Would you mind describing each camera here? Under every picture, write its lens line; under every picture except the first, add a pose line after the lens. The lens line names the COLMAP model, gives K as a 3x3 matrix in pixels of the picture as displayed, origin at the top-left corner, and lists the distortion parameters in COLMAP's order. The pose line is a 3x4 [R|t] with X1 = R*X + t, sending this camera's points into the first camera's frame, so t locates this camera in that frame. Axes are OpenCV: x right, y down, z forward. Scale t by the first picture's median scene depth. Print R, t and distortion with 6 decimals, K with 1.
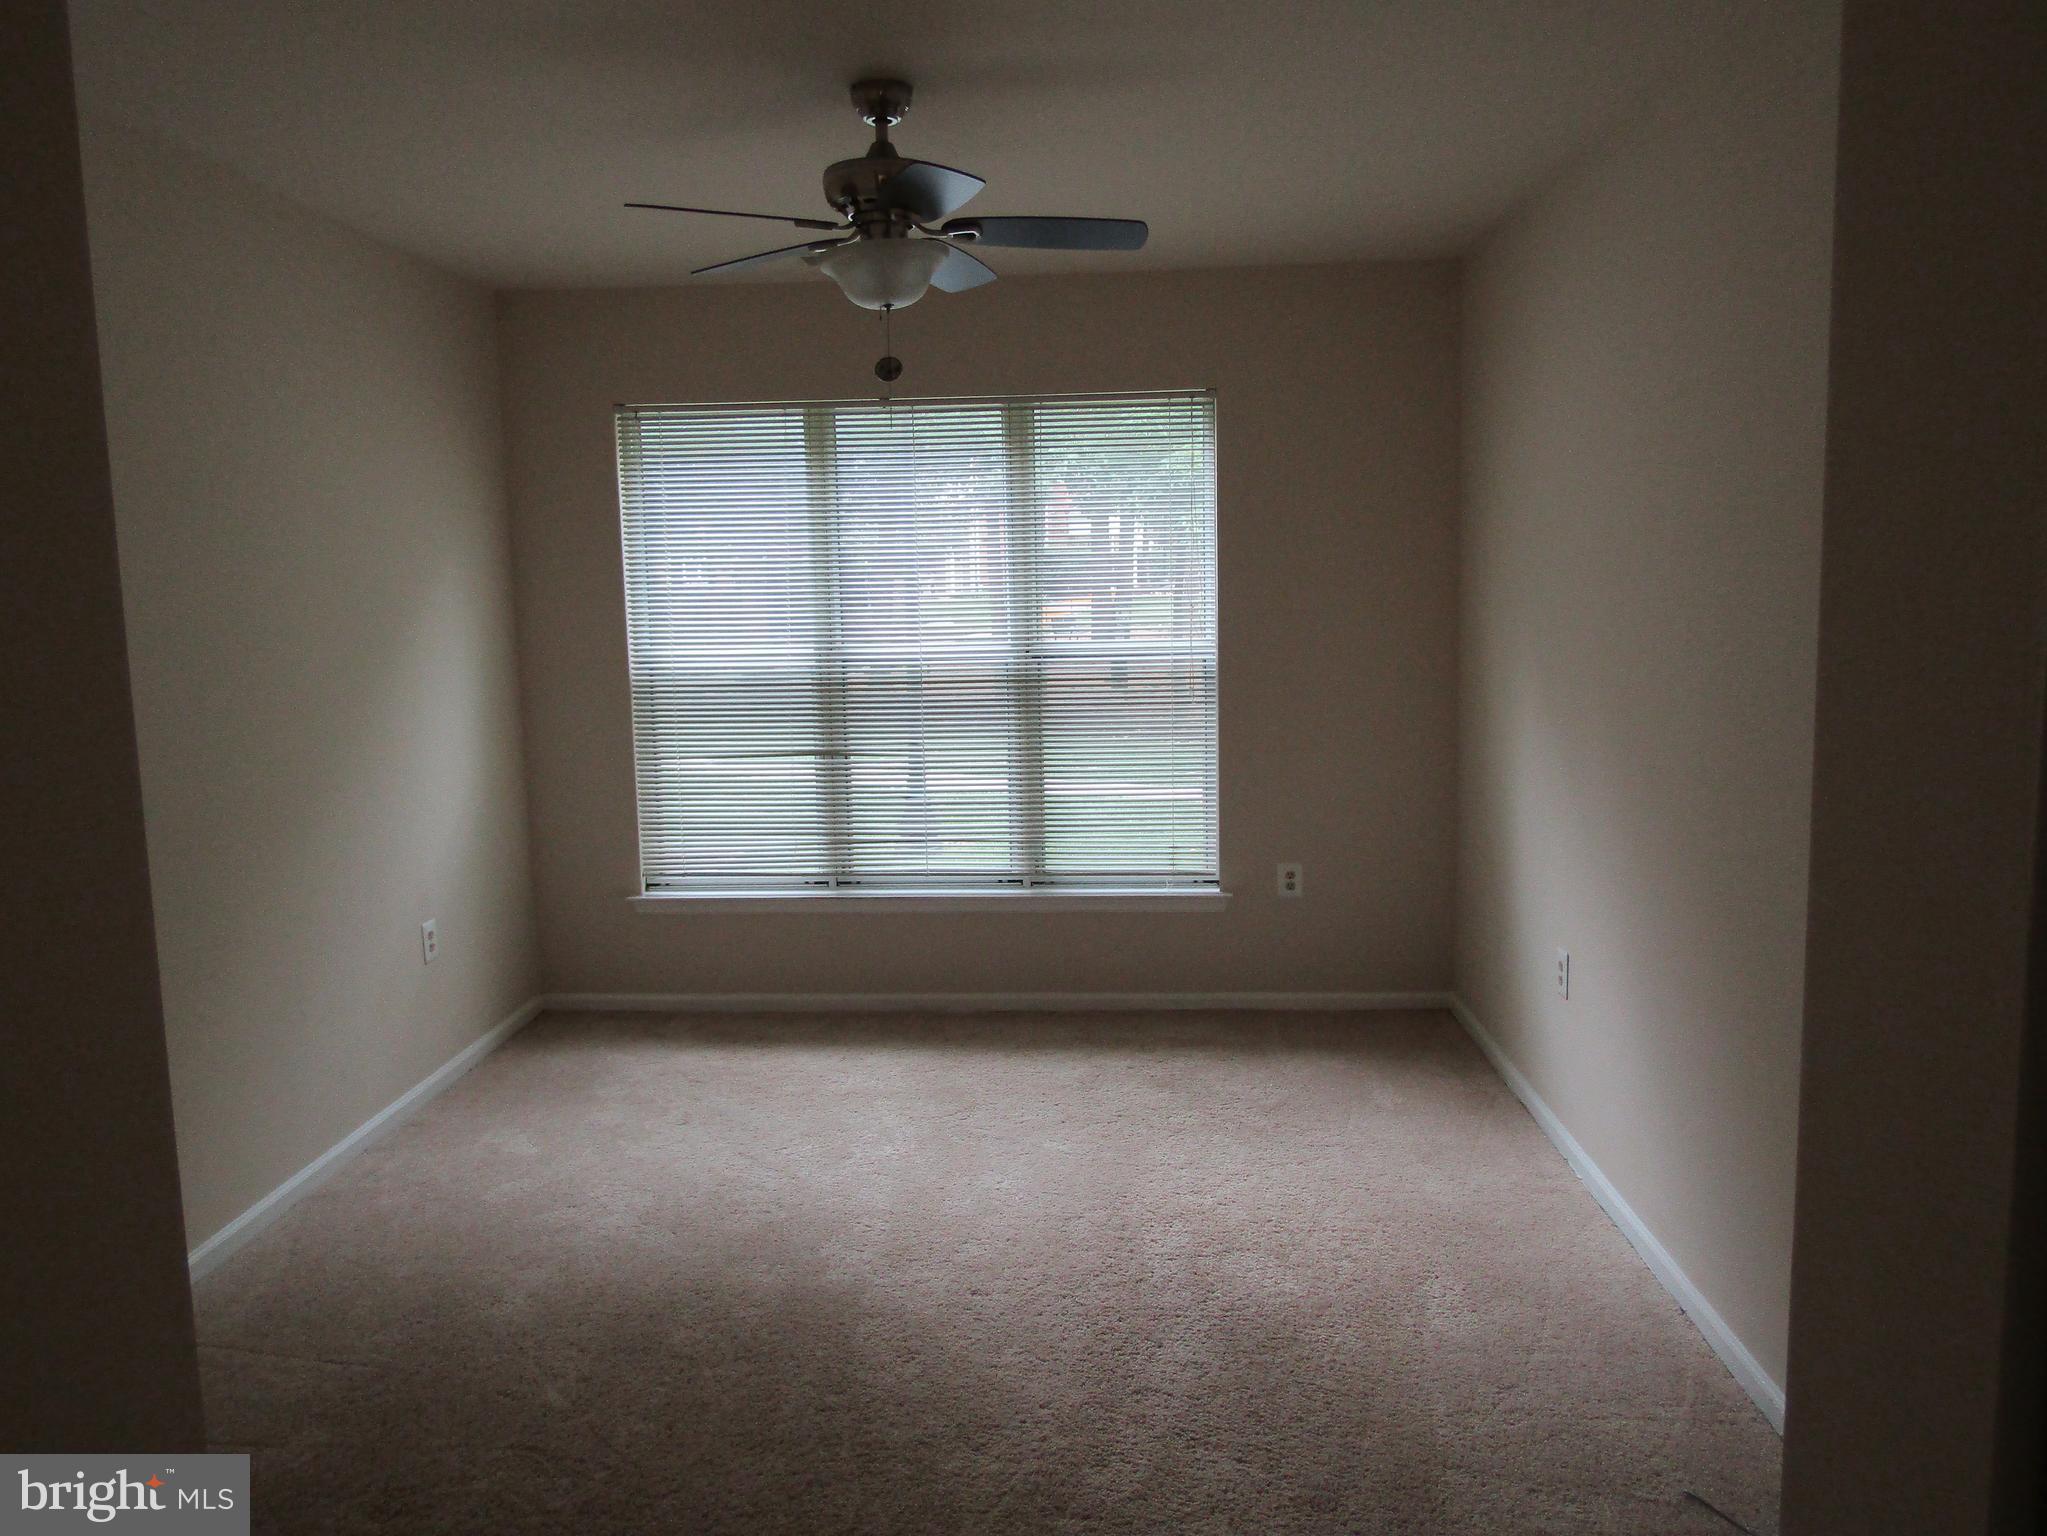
lens RADIAL K [[1464.4, 0, 1020.3], [0, 1464.4, 770.5], [0, 0, 1]] dist [0.003006, -0.003289]
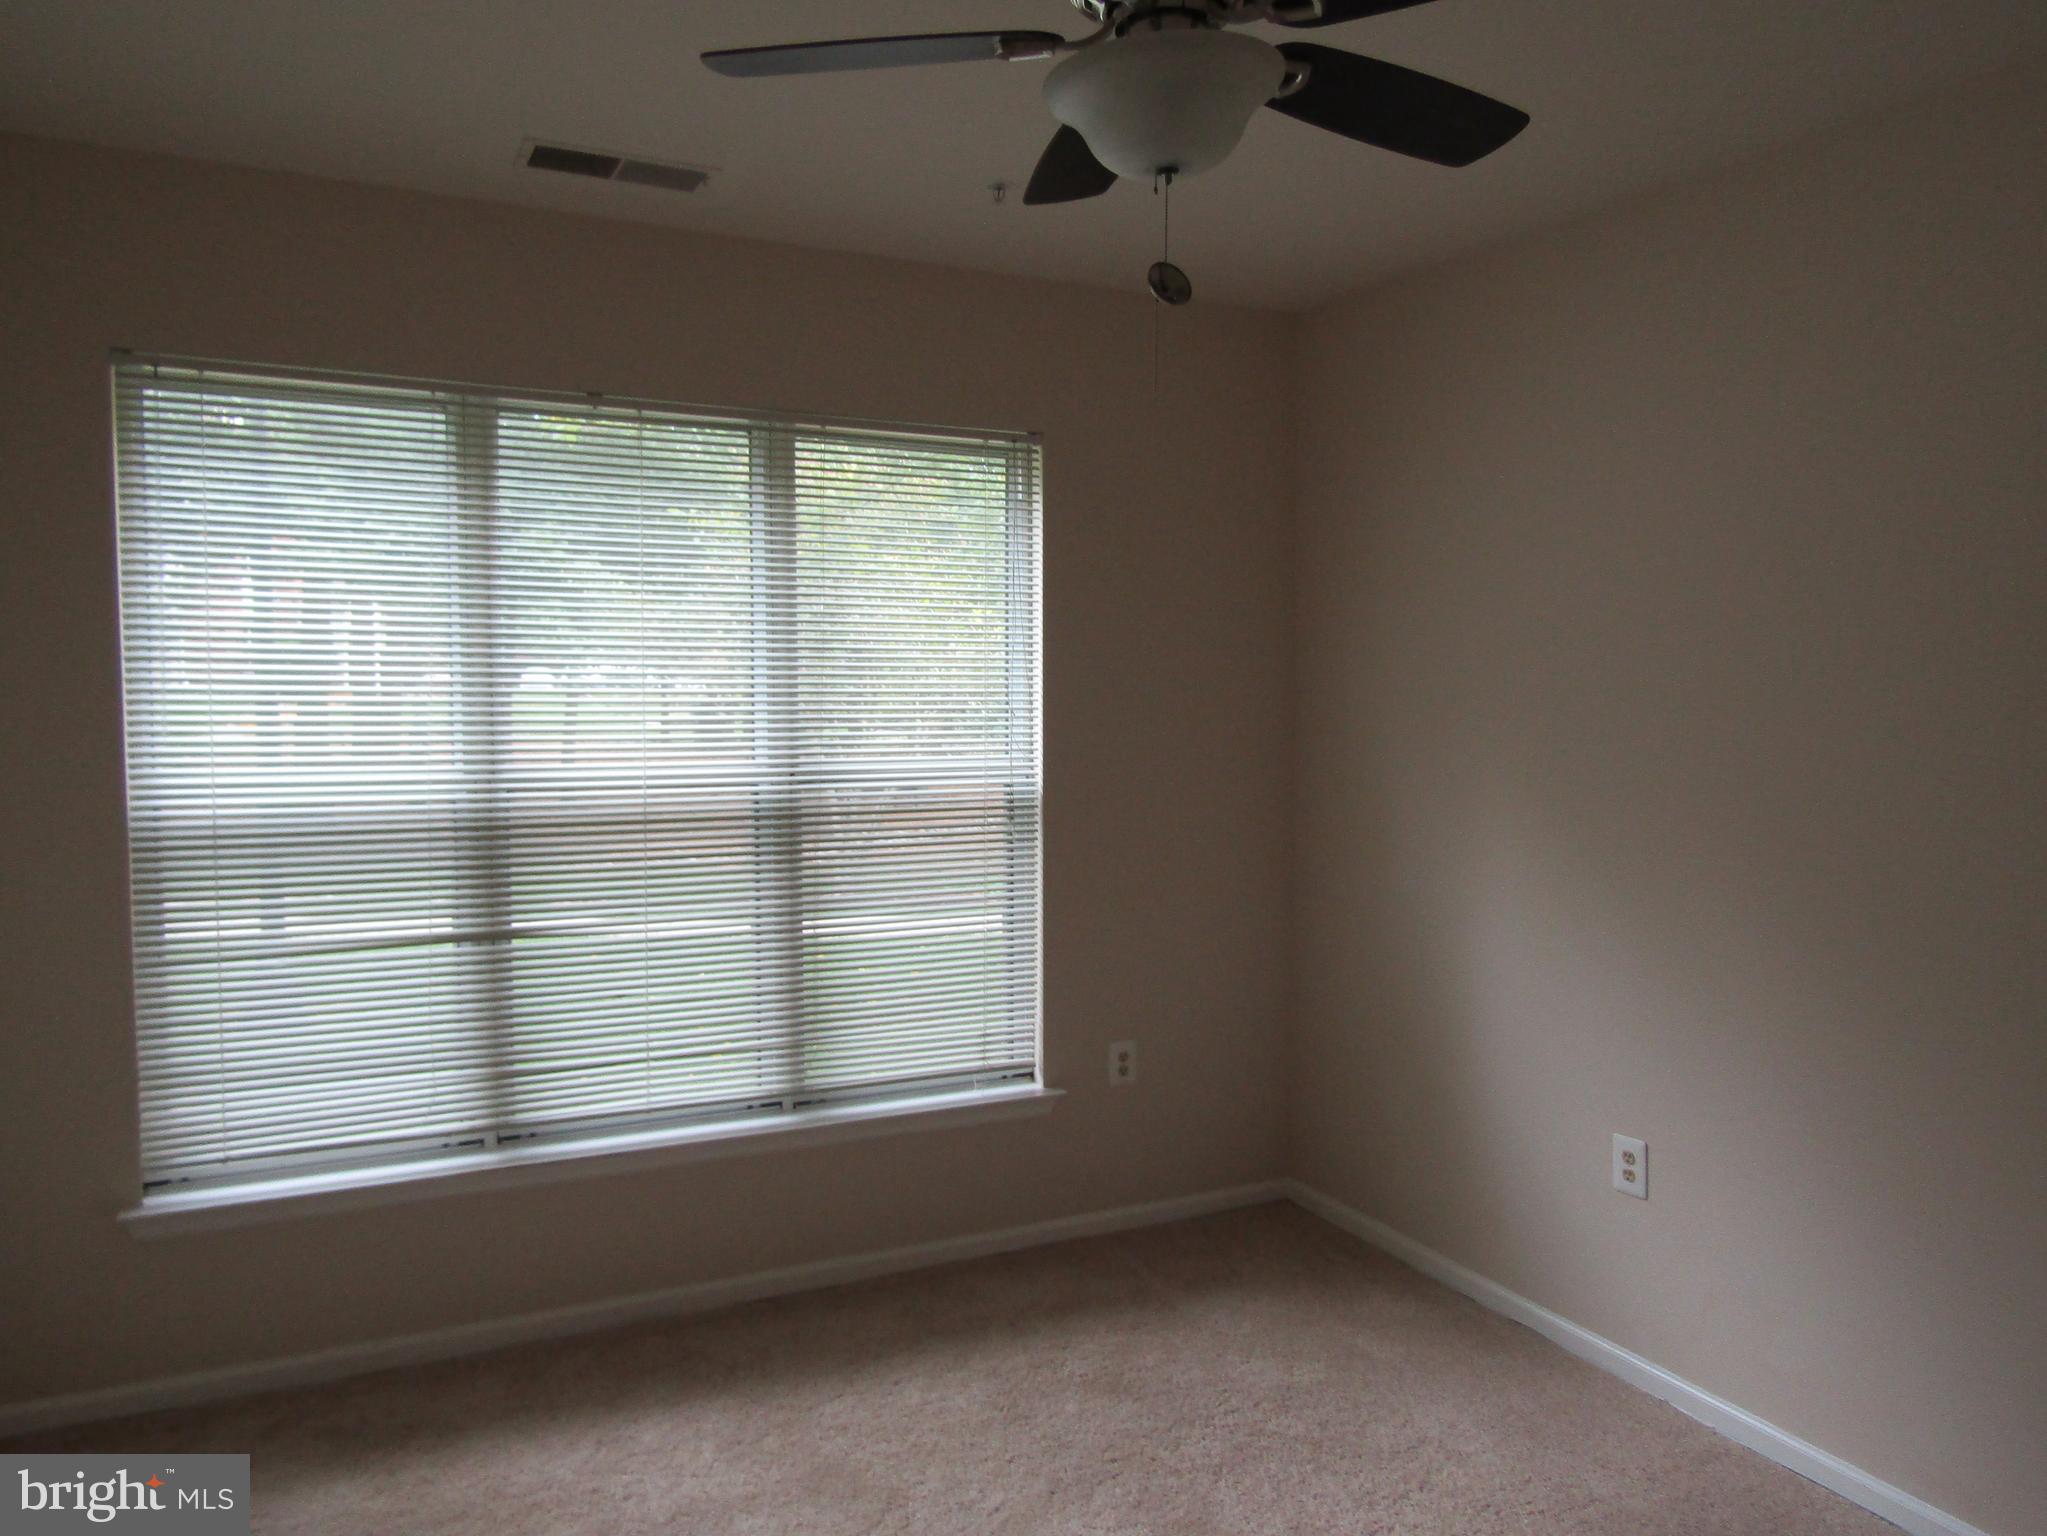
lens RADIAL K [[1464.4, 0, 1072.8], [0, 1464.4, 791.0], [0, 0, 1]] dist [0.003006, -0.003289]
pose [[0.881457, -0.013830, 0.472062, -0.269787], [0.051302, 0.996460, -0.066599, -0.025227], [-0.469470, 0.082921, 0.879046, 0.414383]]
